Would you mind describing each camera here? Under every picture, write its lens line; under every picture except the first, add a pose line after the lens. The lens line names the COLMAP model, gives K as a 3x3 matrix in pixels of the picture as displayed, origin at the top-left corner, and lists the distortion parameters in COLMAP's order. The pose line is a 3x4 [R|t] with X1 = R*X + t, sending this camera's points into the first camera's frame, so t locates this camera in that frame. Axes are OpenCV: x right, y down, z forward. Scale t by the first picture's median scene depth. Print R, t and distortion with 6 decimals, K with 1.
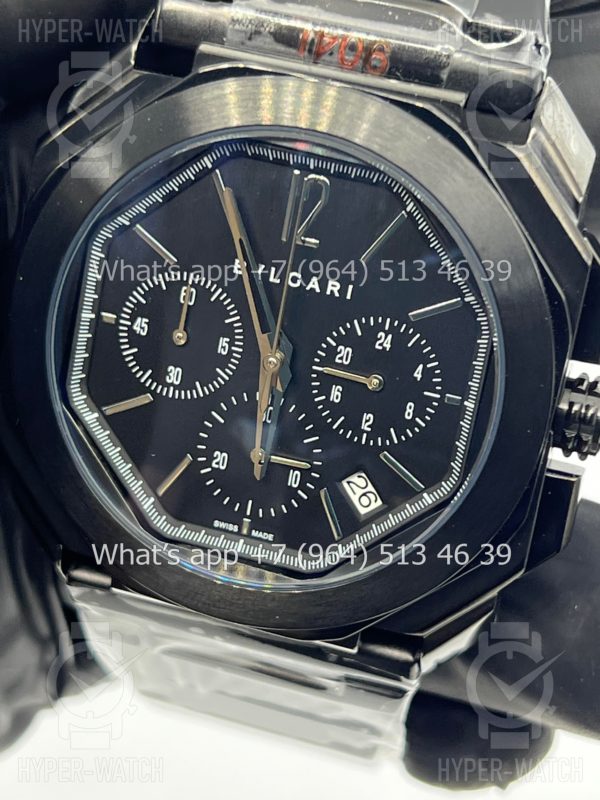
lens RADIAL K [[1850.4, 0, 295.2], [0, 1850.4, 401.3], [0, 0, 1]] dist [0.184653, 0.000000]
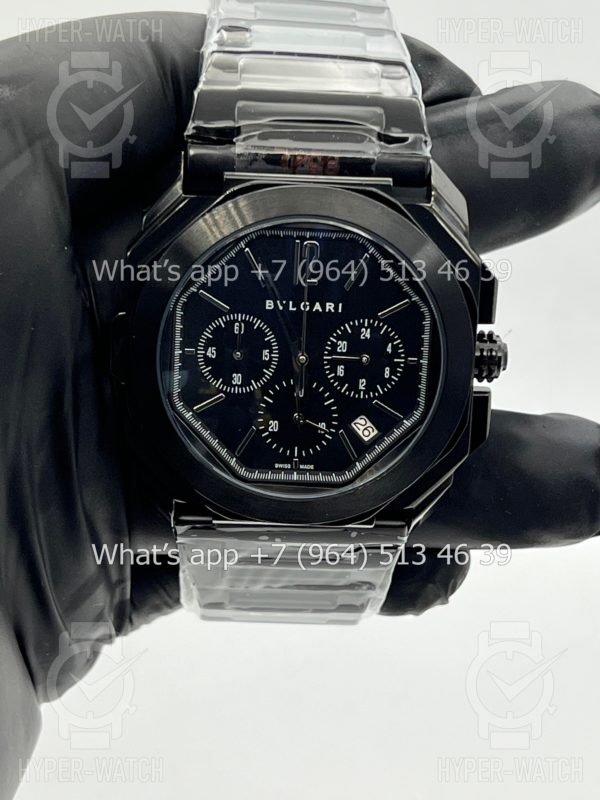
lens RADIAL K [[1850.4, 0, 306.1], [0, 1850.4, 418.6], [0, 0, 1]] dist [0.184653, 0.000000]
pose [[0.954274, -0.194372, 0.227115, -0.383269], [0.189134, 0.980928, 0.044822, -0.041515], [-0.231496, 0.000183, 0.972836, -0.570193]]
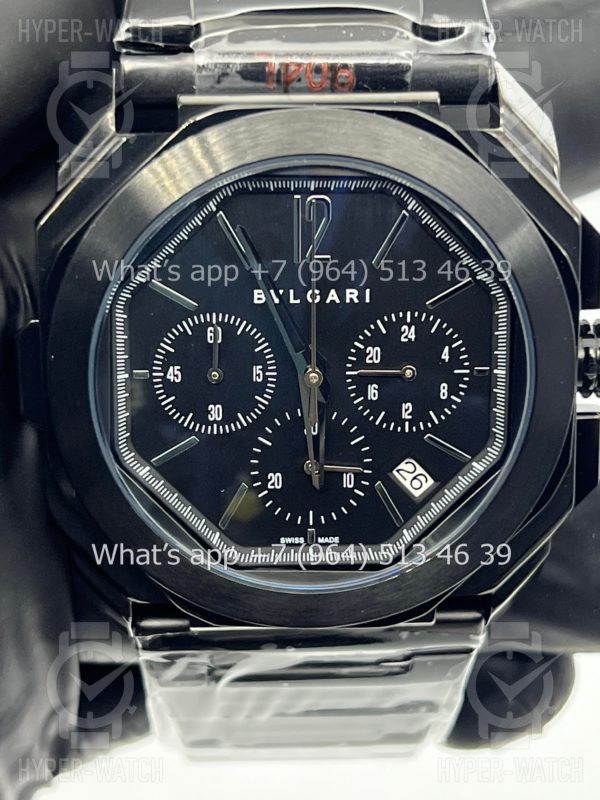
lens RADIAL K [[1850.4, 0, 299.8], [0, 1850.4, 404.8], [0, 0, 1]] dist [0.184653, 0.000000]
pose [[0.946622, -0.240260, 0.214897, -0.247594], [0.237970, 0.970573, 0.036866, -0.046191], [-0.217431, 0.016241, 0.975941, -0.026815]]
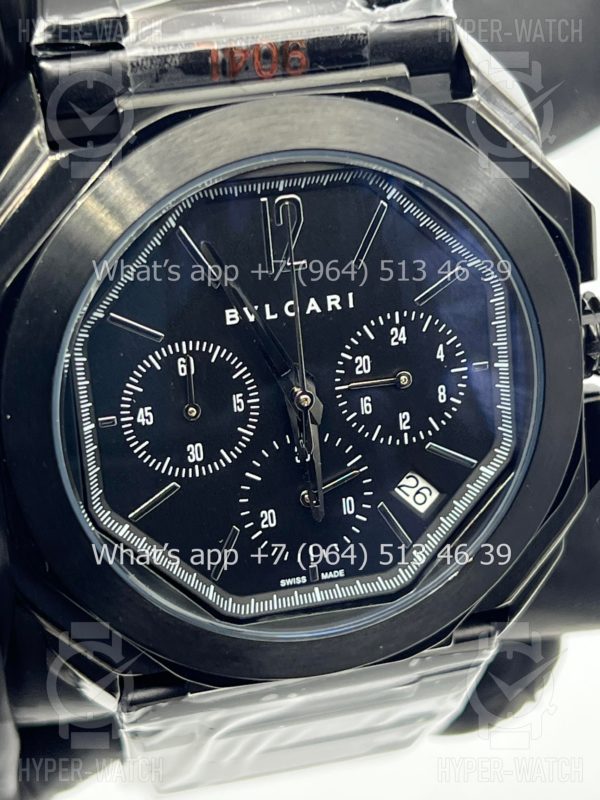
lens RADIAL K [[1850.4, 0, 300.4], [0, 1850.4, 392.3], [0, 0, 1]] dist [0.184653, 0.000000]
pose [[0.861124, -0.367587, 0.351206, -0.337803], [0.351482, 0.929575, 0.111132, -0.127780], [-0.367323, 0.027744, 0.929680, 0.130080]]
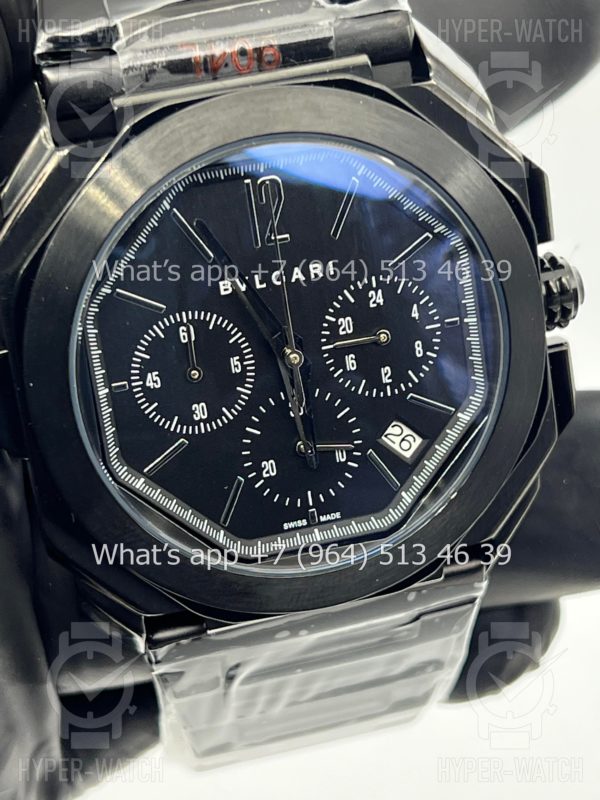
lens RADIAL K [[1850.4, 0, 300.0], [0, 1850.4, 403.5], [0, 0, 1]] dist [0.184653, 0.000000]
pose [[0.850479, -0.405818, 0.334659, -0.367038], [0.403875, 0.911412, 0.078828, -0.078042], [-0.337002, 0.068119, 0.939037, 0.016148]]
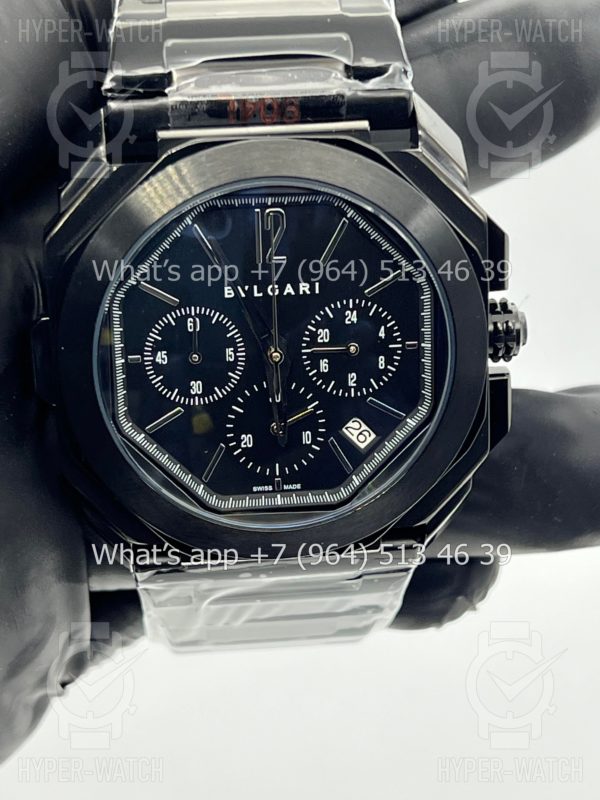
lens RADIAL K [[1850.4, 0, 304.6], [0, 1850.4, 397.4], [0, 0, 1]] dist [0.184653, 0.000000]
pose [[0.925070, -0.285899, 0.250013, -0.322968], [0.274162, 0.958236, 0.081353, -0.092504], [-0.262831, -0.006713, 0.964819, -0.253866]]
